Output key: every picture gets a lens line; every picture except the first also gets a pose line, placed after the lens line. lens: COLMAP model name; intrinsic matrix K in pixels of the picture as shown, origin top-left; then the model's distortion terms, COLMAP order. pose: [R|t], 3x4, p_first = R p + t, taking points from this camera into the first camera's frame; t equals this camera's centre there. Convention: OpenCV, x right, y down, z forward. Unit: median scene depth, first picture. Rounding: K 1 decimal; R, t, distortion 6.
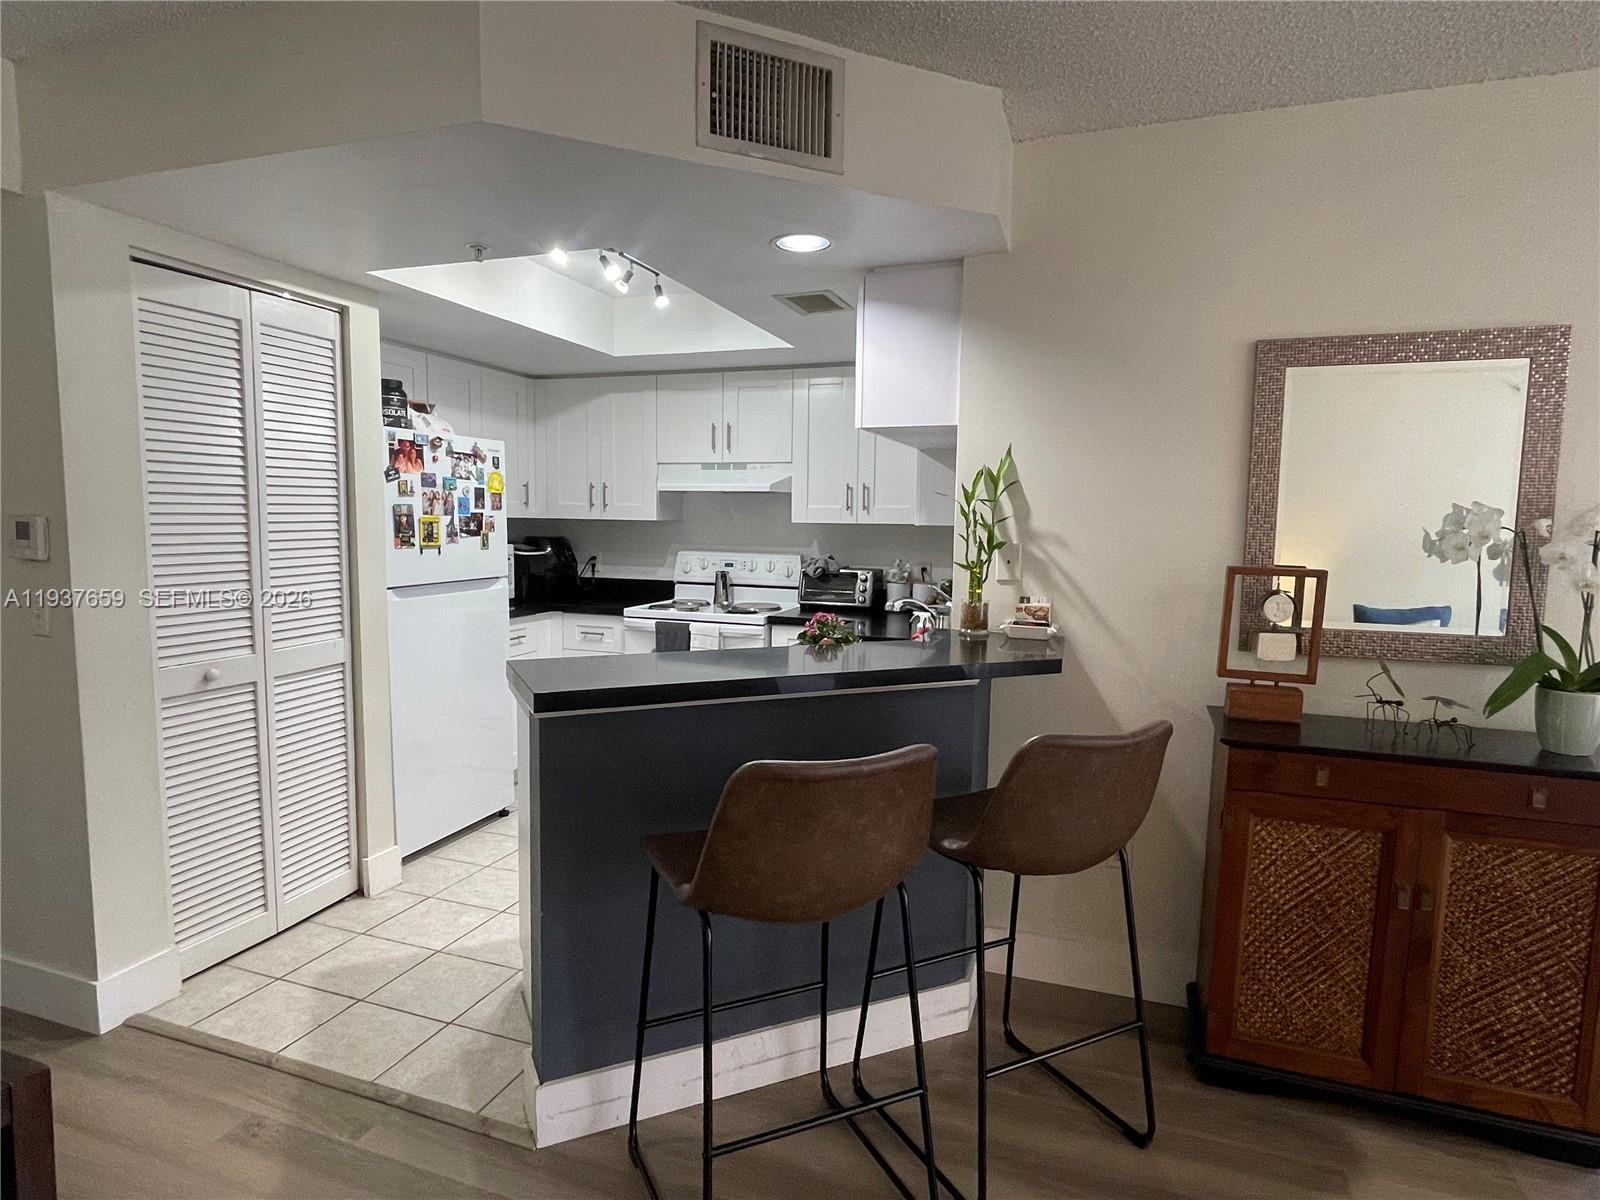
lens RADIAL K [[887.8, 0, 800.0], [0, 887.8, 600.0], [0, 0, 1]] dist [-0.005775, 0.003376]
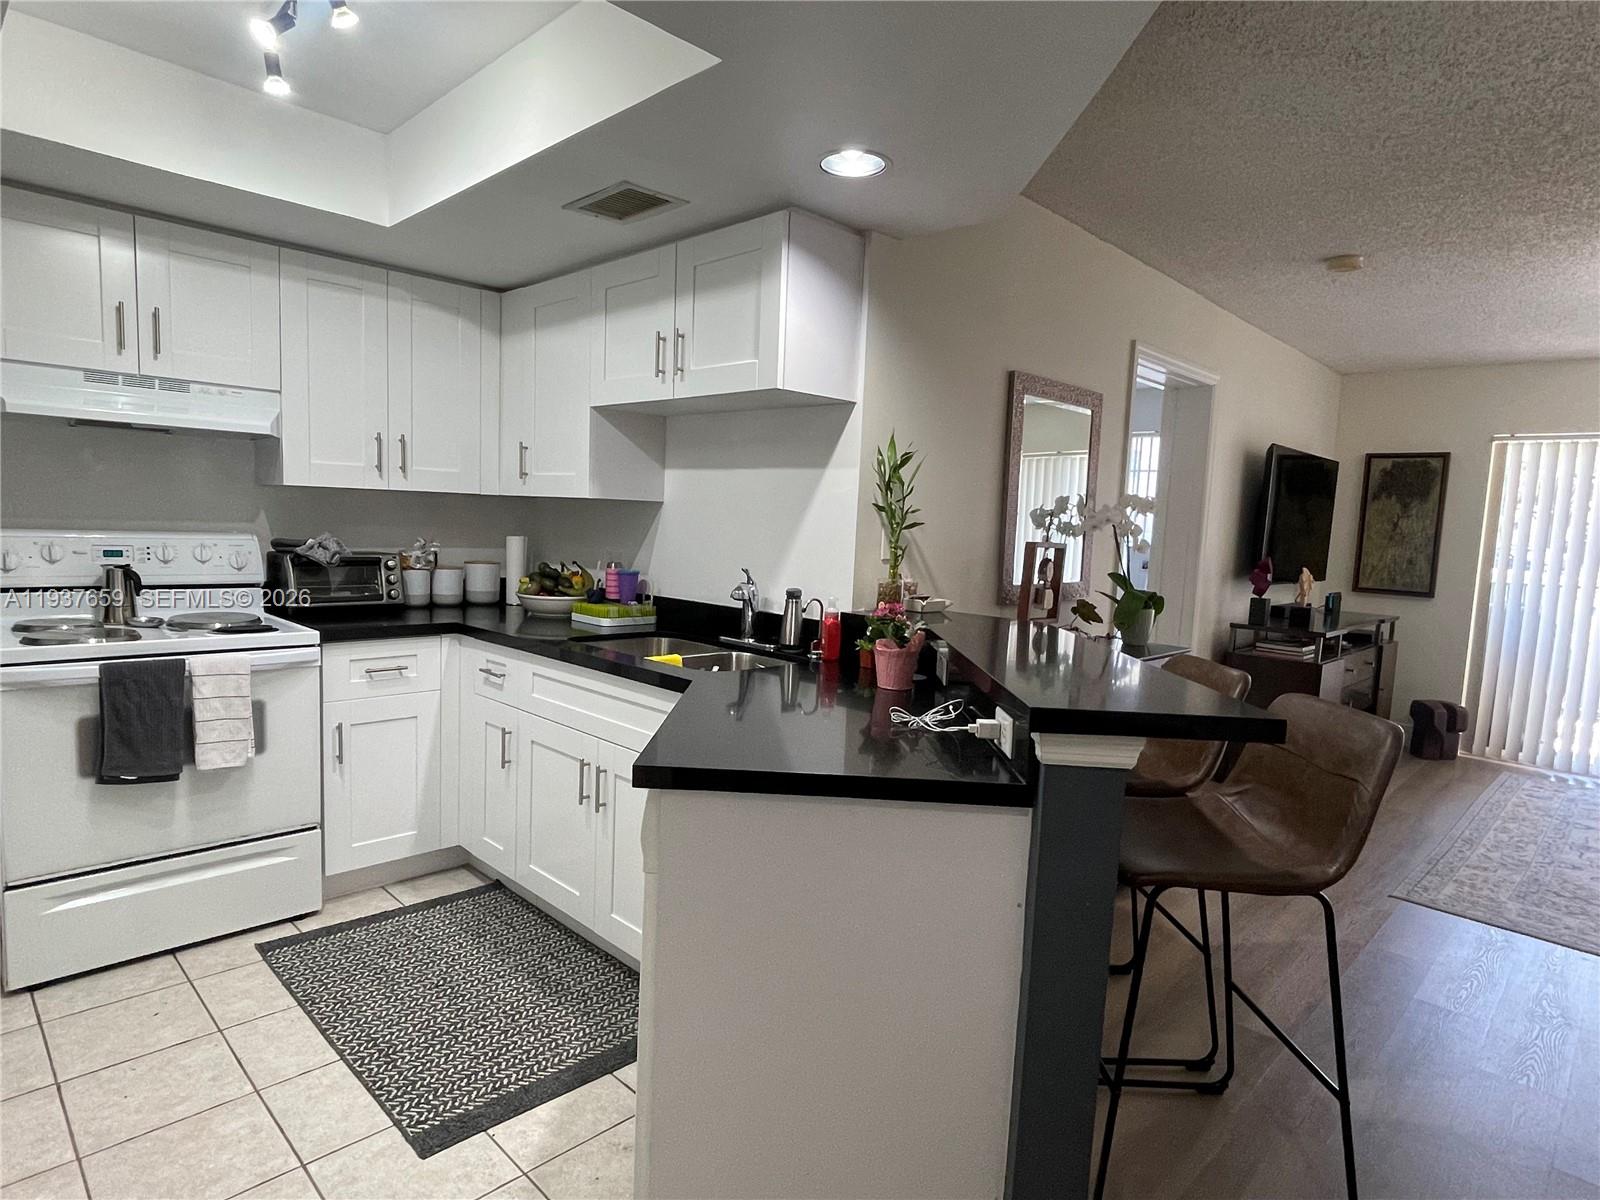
lens RADIAL K [[887.8, 0, 800.0], [0, 887.8, 600.0], [0, 0, 1]] dist [-0.005775, 0.003376]
pose [[0.421057, -0.083511, 0.903182, -0.446926], [0.047504, 0.996416, 0.069986, -0.030624], [-0.905789, 0.013437, 0.423515, 0.384777]]
